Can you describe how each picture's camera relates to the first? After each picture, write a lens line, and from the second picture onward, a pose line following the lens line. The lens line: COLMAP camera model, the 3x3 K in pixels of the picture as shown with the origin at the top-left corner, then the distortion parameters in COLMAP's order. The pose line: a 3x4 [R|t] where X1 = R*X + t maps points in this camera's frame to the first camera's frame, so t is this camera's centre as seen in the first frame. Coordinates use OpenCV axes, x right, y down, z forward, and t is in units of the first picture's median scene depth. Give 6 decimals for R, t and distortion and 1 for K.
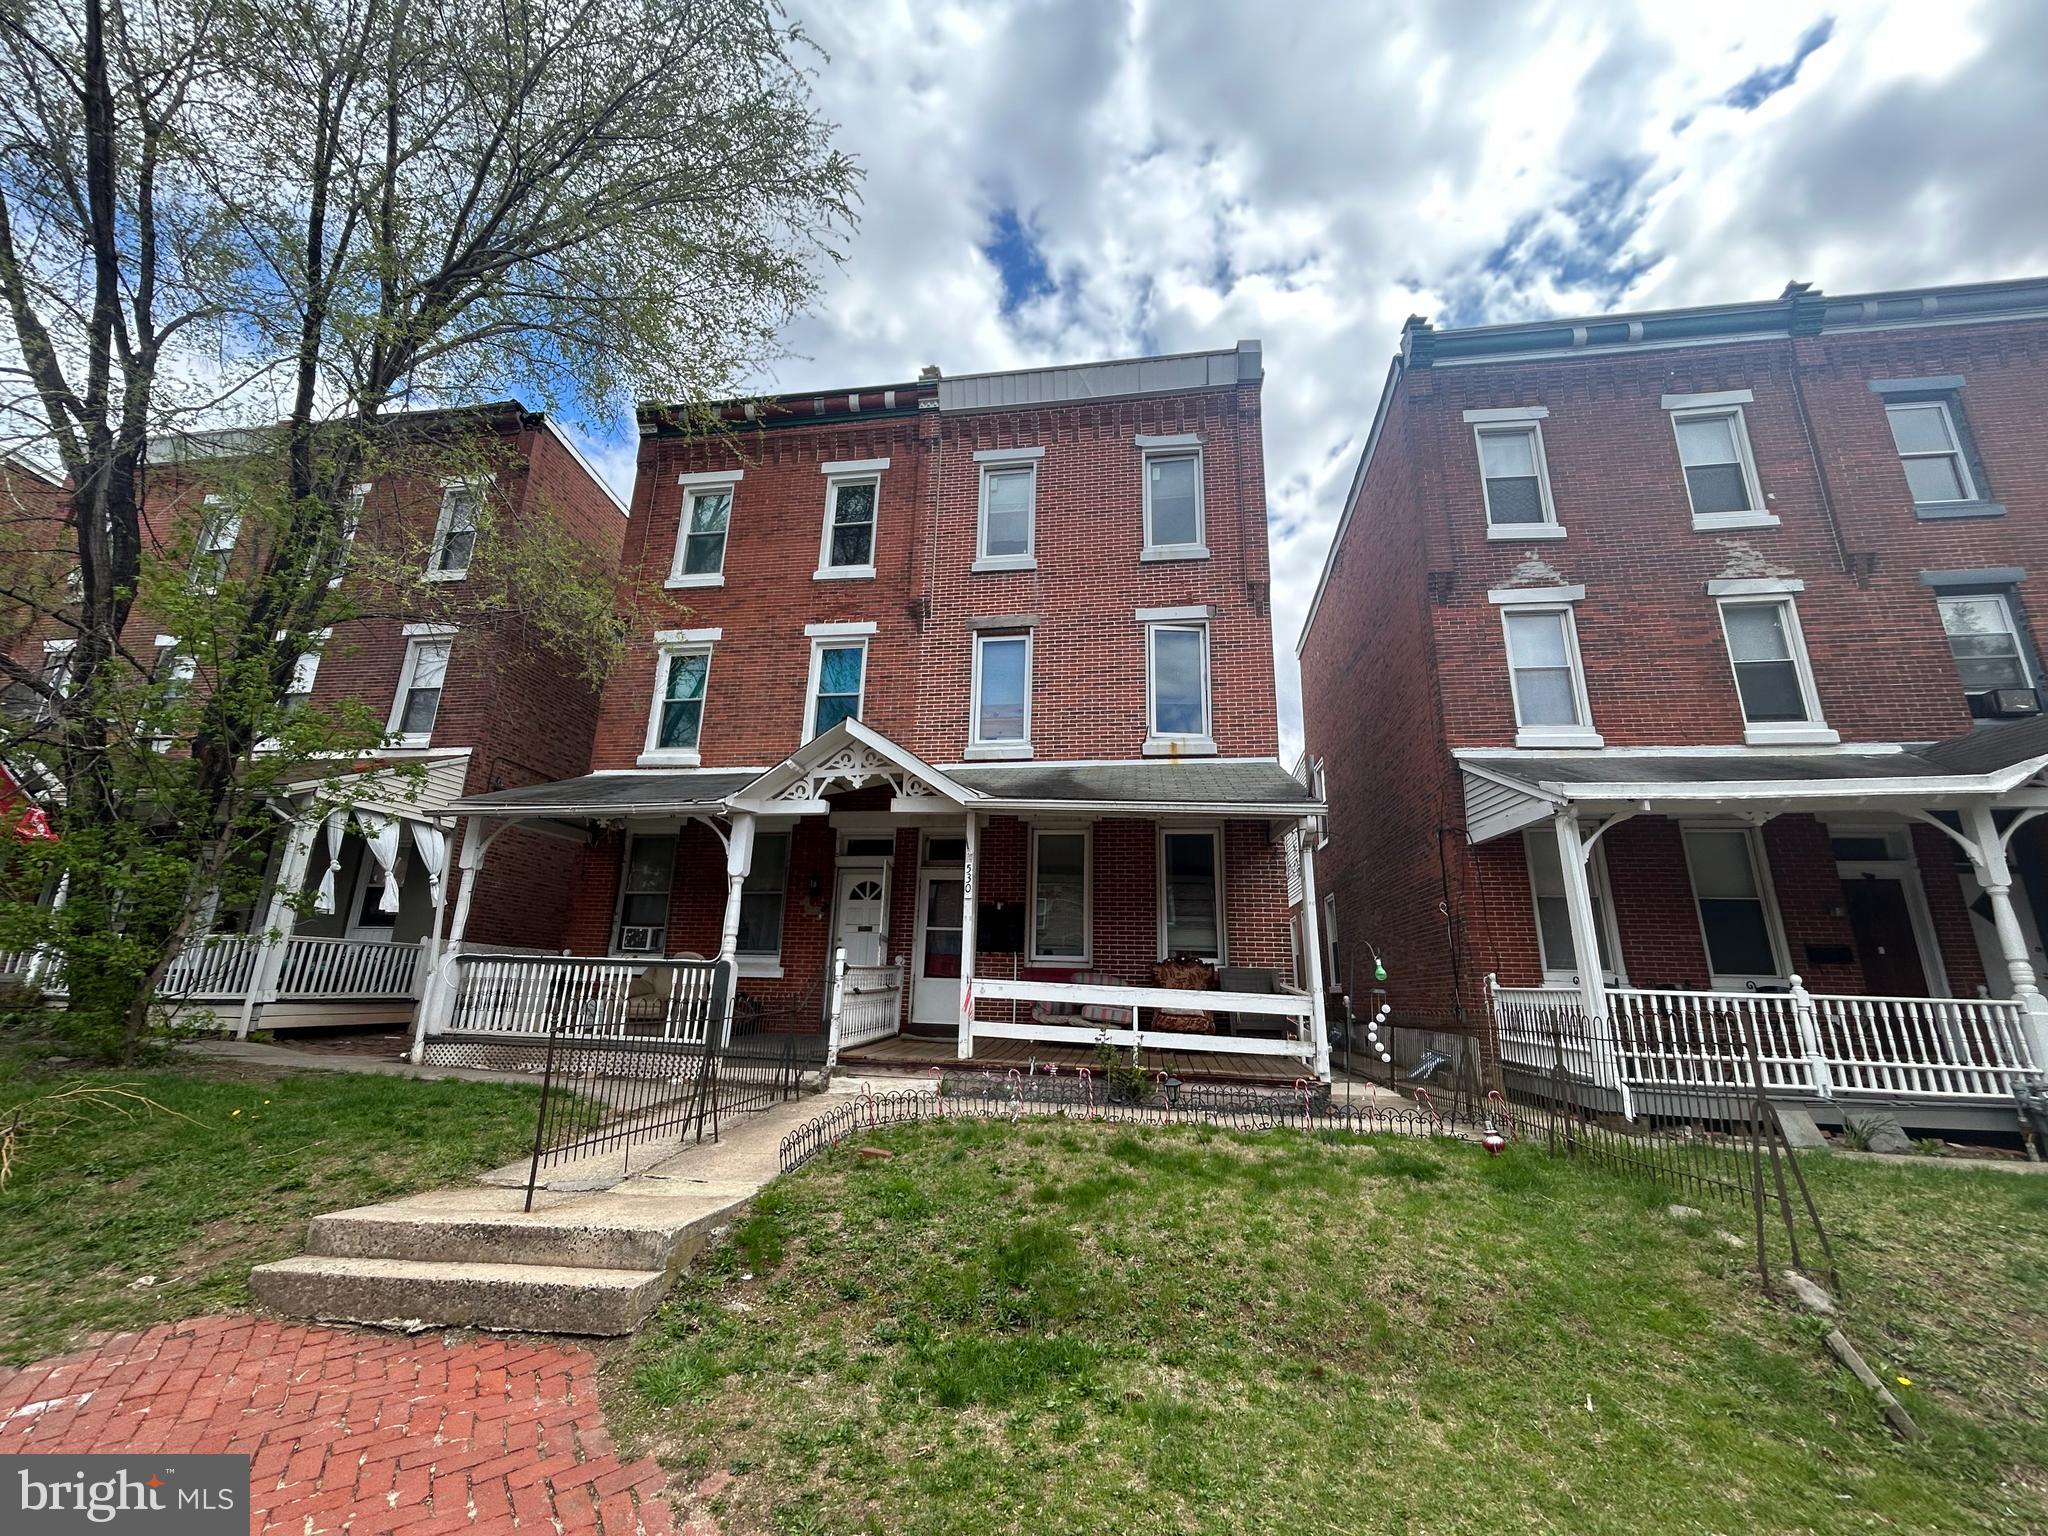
lens RADIAL K [[818.3, 0, 1022.5], [0, 818.3, 766.3], [0, 0, 1]] dist [-0.000367, 0.000282]
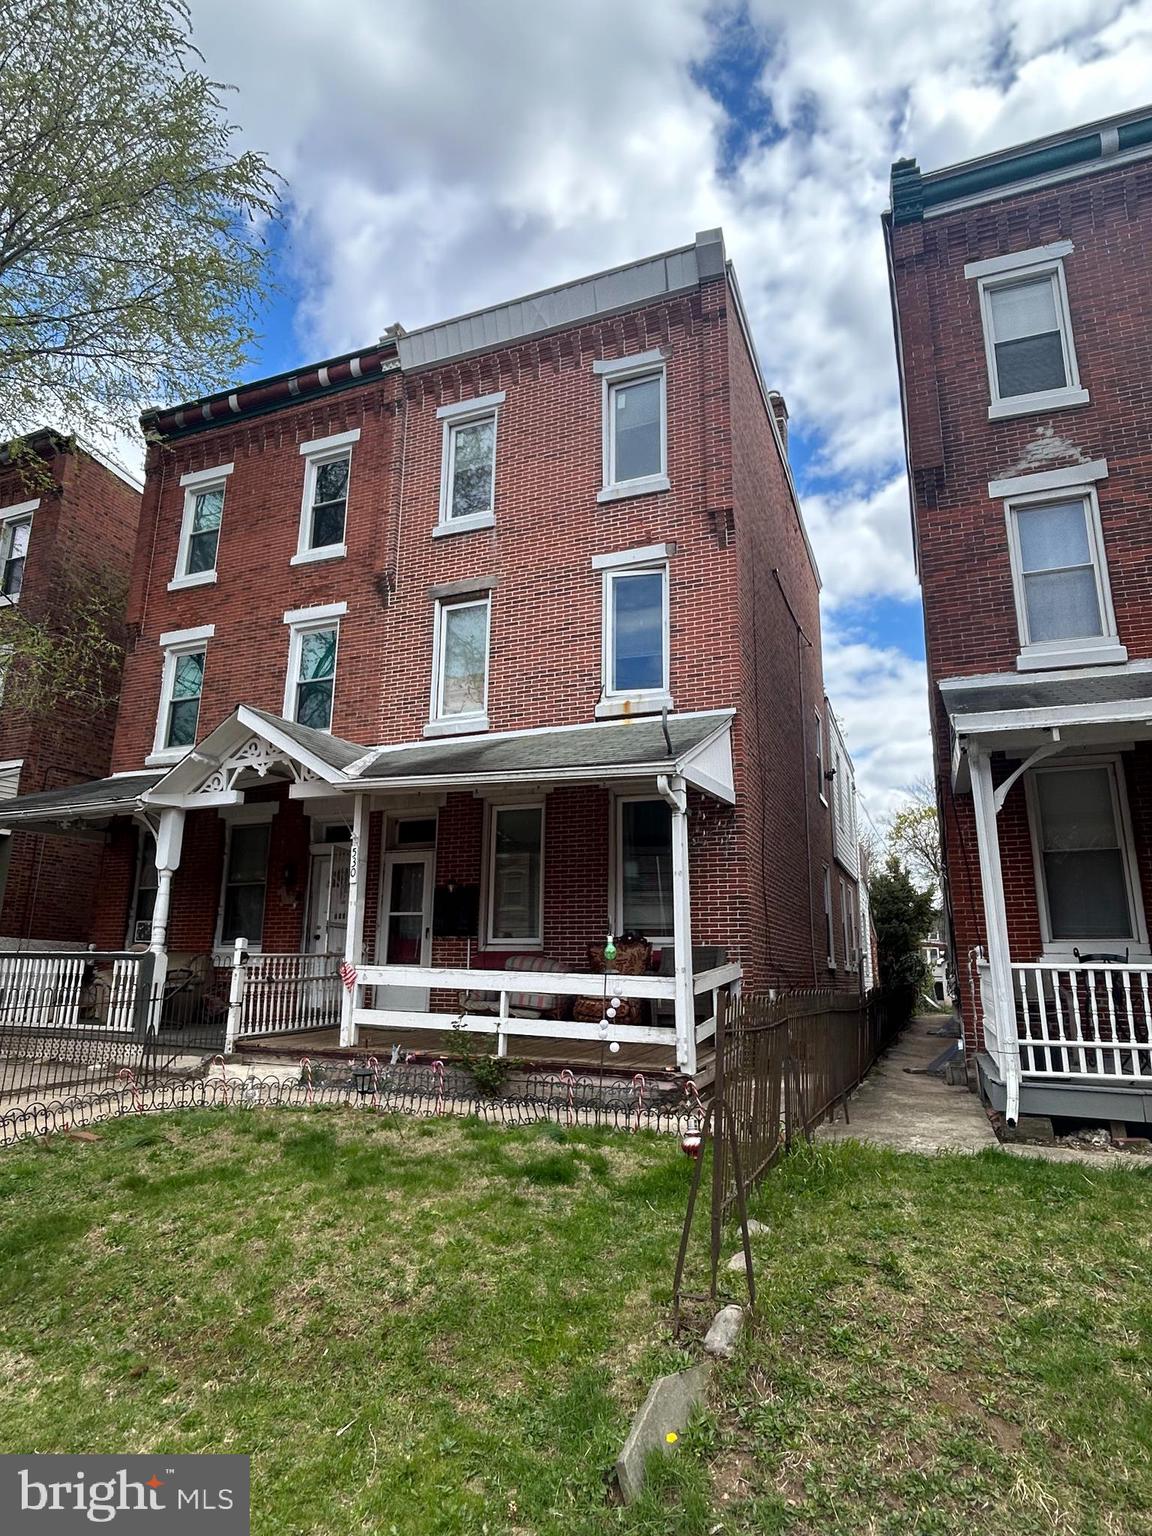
lens RADIAL K [[876.0, 0, 575.9], [0, 876.0, 766.3], [0, 0, 1]] dist [-0.001196, -0.000199]
pose [[0.972863, -0.069189, -0.220796, 0.329503], [0.076516, 0.996760, 0.024798, 0.014538], [0.218365, -0.041019, 0.975005, 0.041620]]
